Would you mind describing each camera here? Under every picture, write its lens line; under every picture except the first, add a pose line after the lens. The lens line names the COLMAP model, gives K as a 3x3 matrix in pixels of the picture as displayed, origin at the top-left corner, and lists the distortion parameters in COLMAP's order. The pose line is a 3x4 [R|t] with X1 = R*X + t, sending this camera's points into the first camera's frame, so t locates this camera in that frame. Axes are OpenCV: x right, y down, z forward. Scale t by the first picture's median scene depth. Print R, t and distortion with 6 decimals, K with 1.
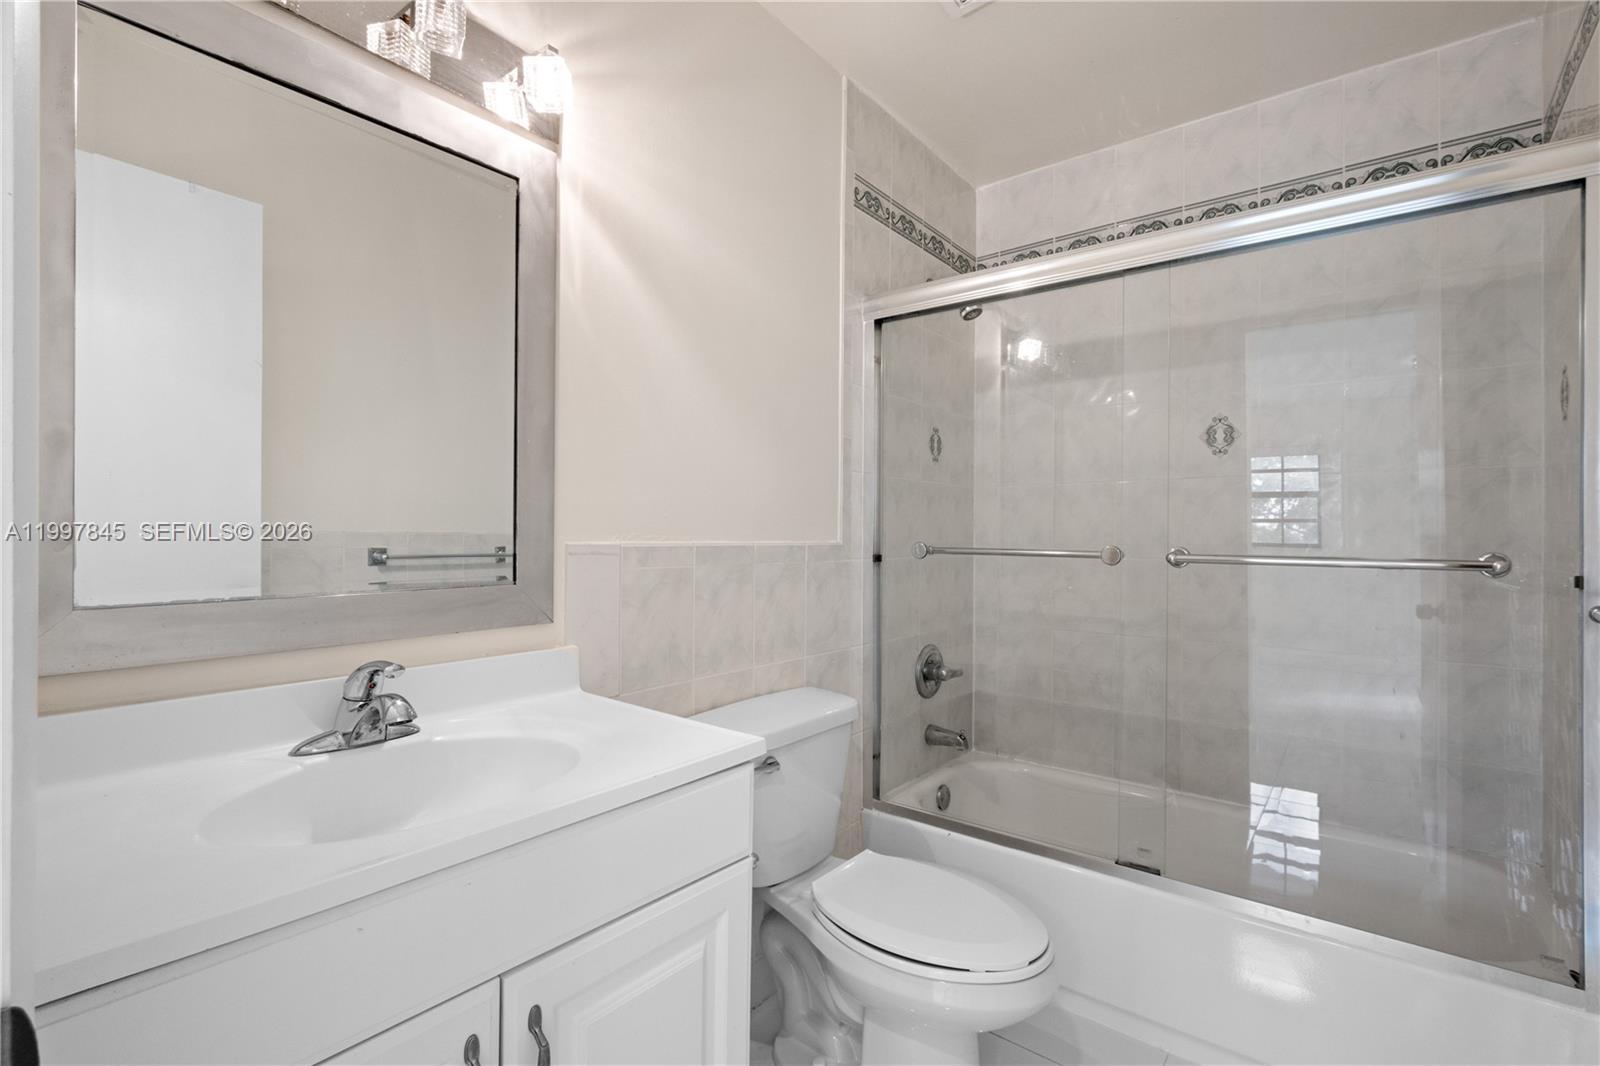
lens RADIAL K [[735.5, 0, 801.9], [0, 735.5, 527.9], [0, 0, 1]] dist [-0.004598, 0.002858]
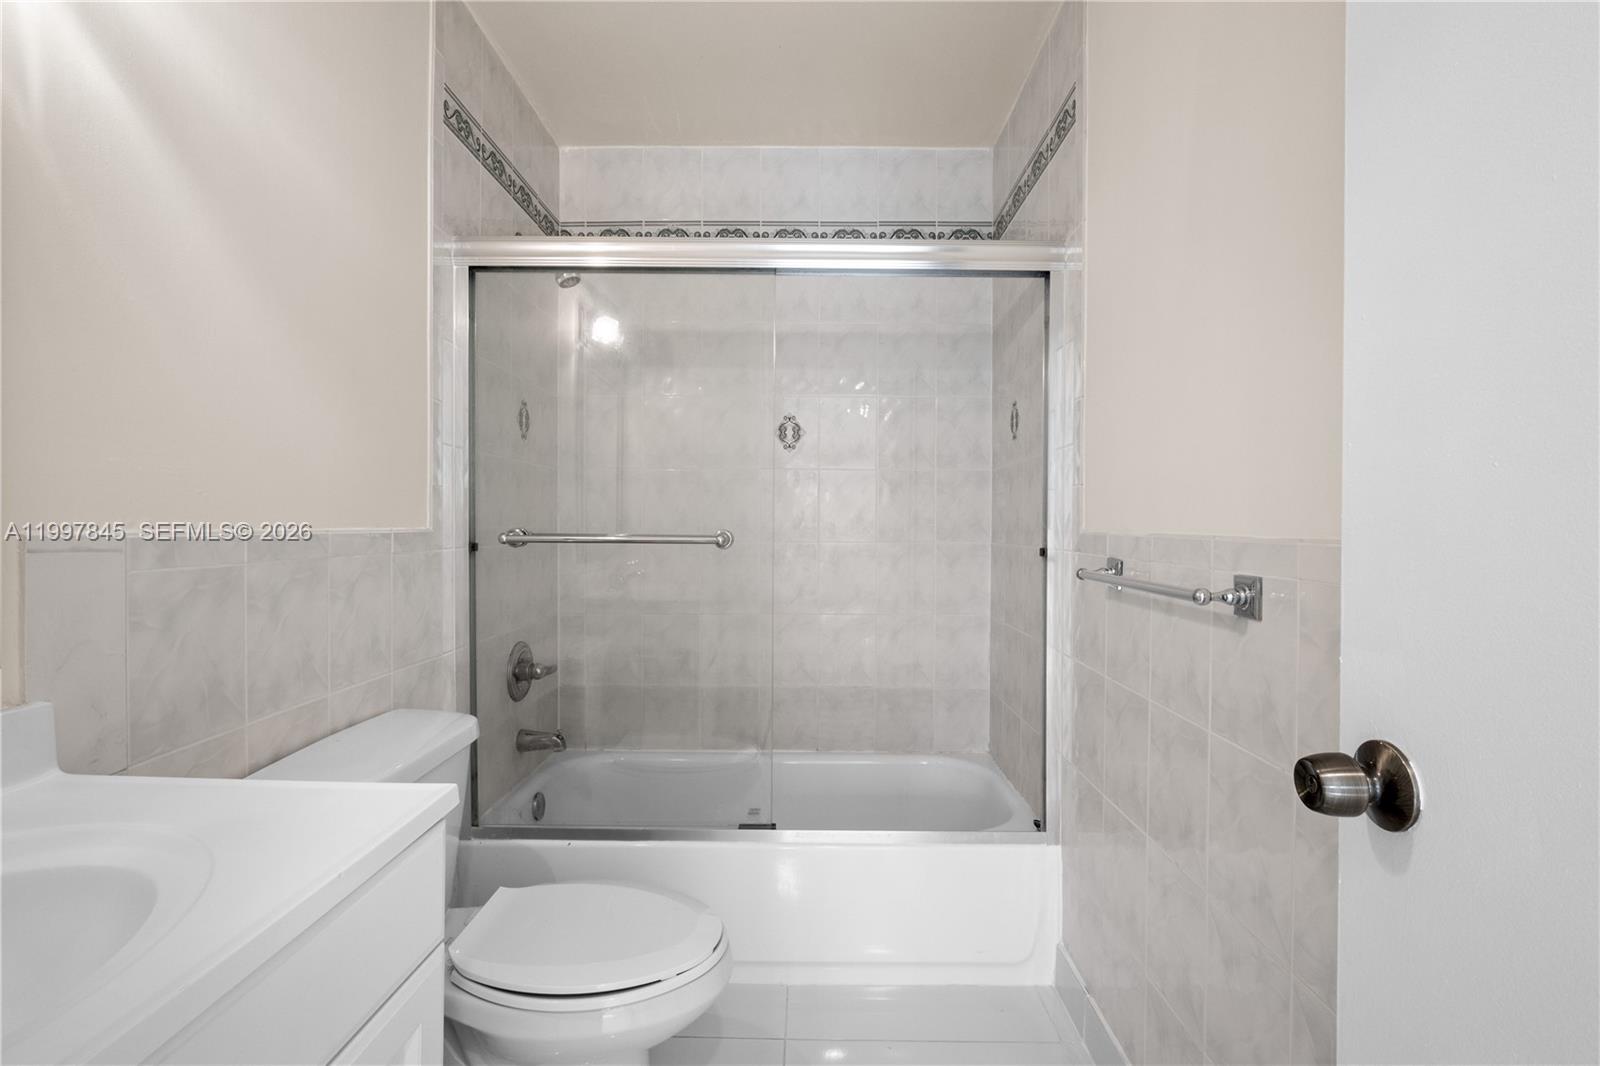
lens RADIAL K [[735.5, 0, 798.0], [0, 735.5, 529.1], [0, 0, 1]] dist [-0.004598, 0.002858]
pose [[0.789714, -0.008243, 0.613420, -0.122696], [-0.005034, 0.999789, 0.019916, 0.001130], [-0.613455, -0.018816, 0.789505, 0.092012]]
